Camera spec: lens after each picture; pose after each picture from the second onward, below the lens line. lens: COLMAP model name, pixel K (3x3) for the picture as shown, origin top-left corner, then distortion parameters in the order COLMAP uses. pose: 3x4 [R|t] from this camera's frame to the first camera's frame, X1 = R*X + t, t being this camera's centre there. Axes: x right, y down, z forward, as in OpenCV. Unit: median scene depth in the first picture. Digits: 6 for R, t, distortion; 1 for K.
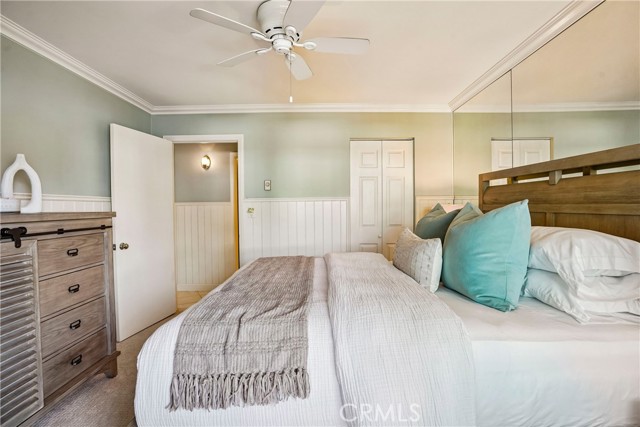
lens RADIAL K [[293.8, 0, 320.0], [0, 293.8, 213.5], [0, 0, 1]] dist [-0.072605, 0.026265]
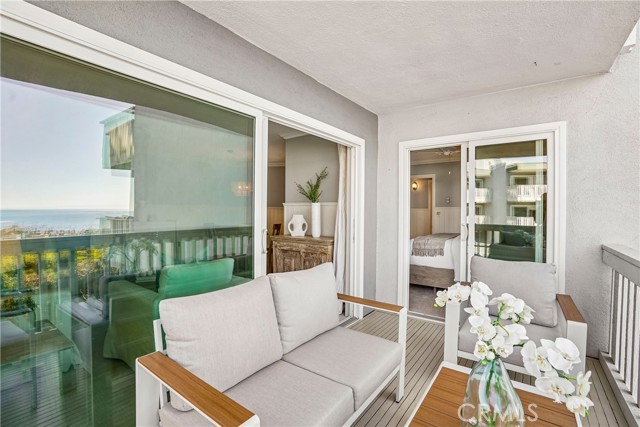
lens RADIAL K [[293.8, 0, 320.0], [0, 293.8, 213.5], [0, 0, 1]] dist [-0.072605, 0.026265]
pose [[0.791220, 0.018941, -0.611238, 0.434055], [-0.025779, 0.999665, -0.002392, 0.021055], [0.610988, 0.017650, 0.791443, -1.366190]]
